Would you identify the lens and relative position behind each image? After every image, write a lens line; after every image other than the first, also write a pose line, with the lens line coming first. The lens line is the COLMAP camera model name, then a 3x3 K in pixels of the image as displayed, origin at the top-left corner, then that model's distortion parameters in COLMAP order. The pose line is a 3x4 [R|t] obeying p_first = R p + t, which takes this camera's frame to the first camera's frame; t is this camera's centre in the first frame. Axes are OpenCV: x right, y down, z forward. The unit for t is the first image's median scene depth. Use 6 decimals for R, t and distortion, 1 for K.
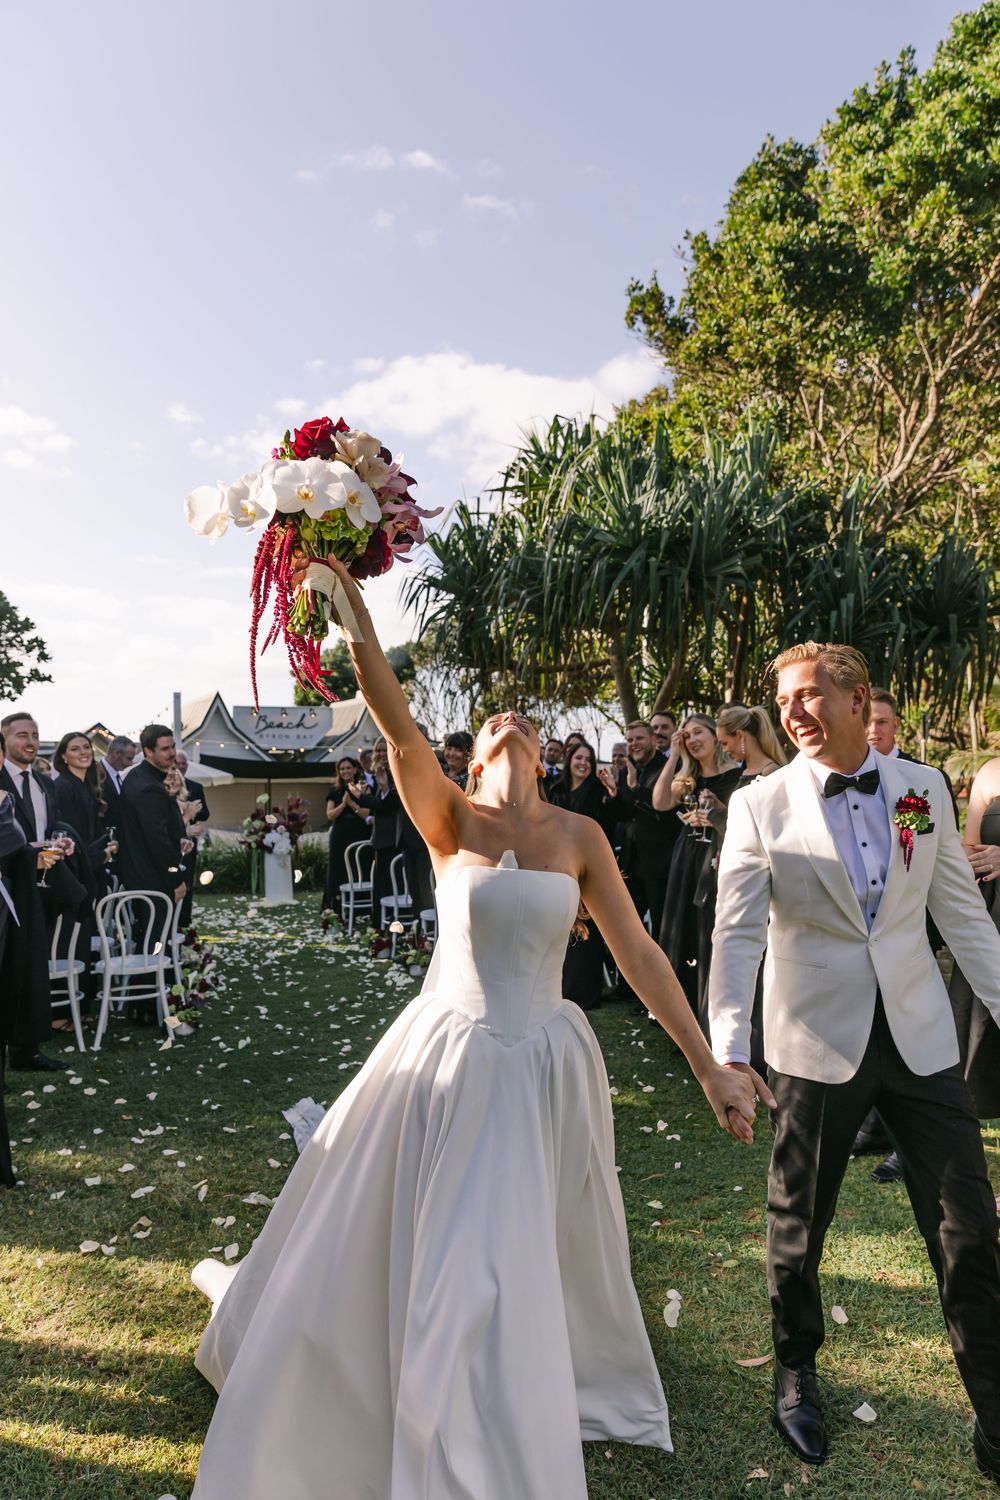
lens RADIAL K [[1006.2, 0, 500.0], [0, 1006.2, 750.0], [0, 0, 1]] dist [-0.000261, -0.000049]
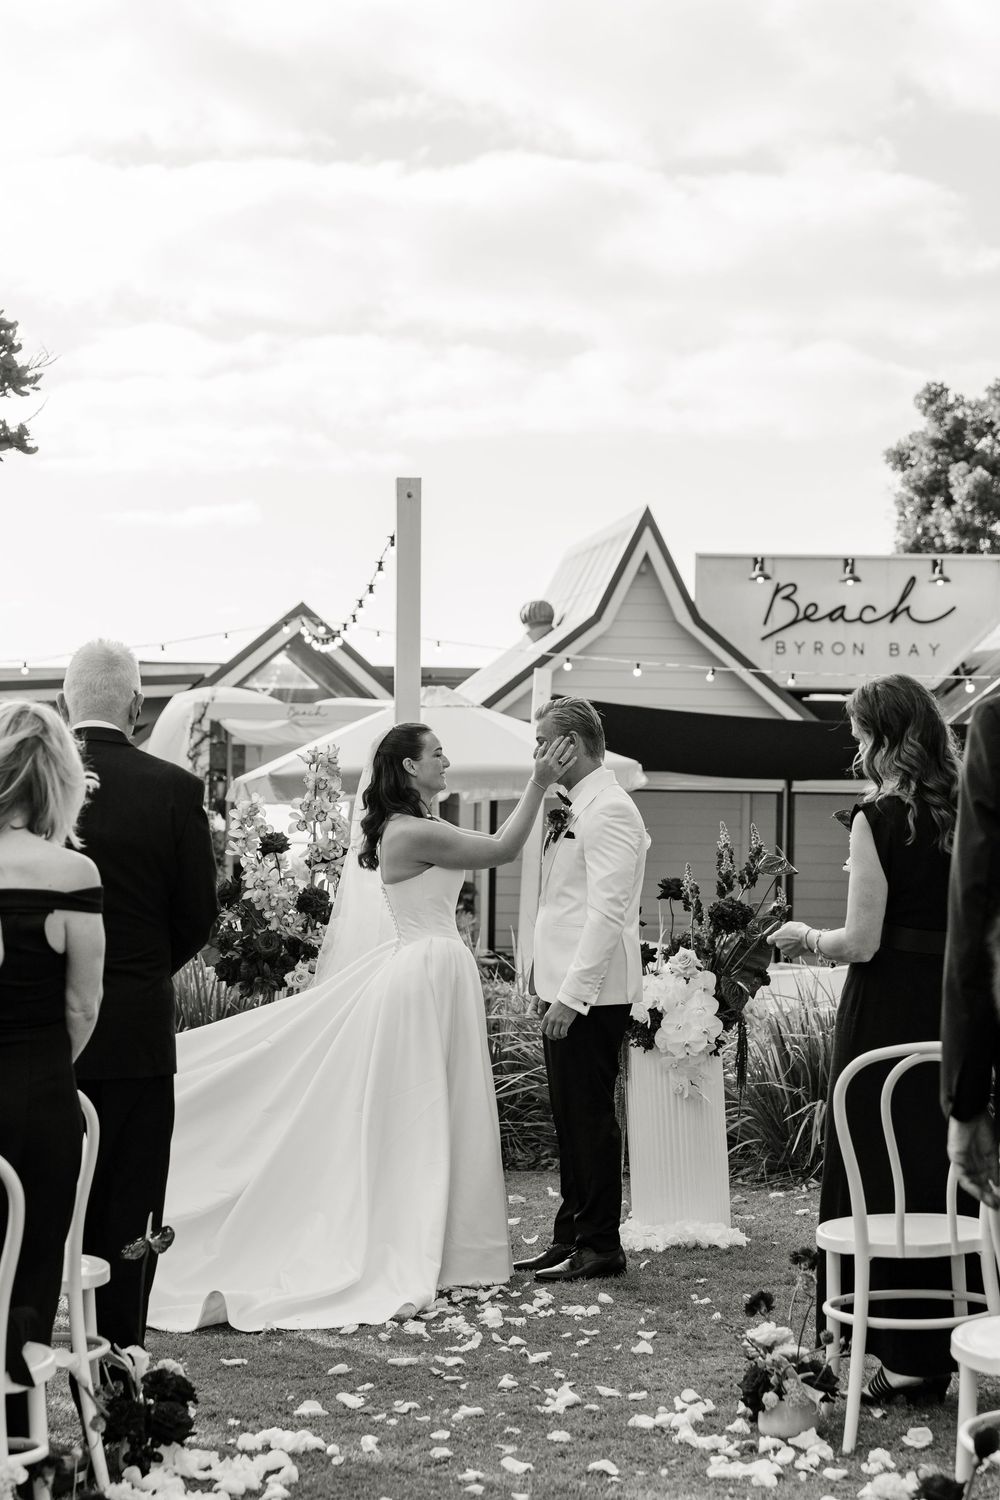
lens RADIAL K [[2932.6, 0, 500.0], [0, 2932.6, 750.0], [0, 0, 1]] dist [0.029343, 0.089665]
pose [[0.938285, 0.012948, -0.345622, 0.004602], [-0.007649, 0.999831, 0.016691, 0.010069], [0.345779, -0.013017, 0.938226, 0.251214]]
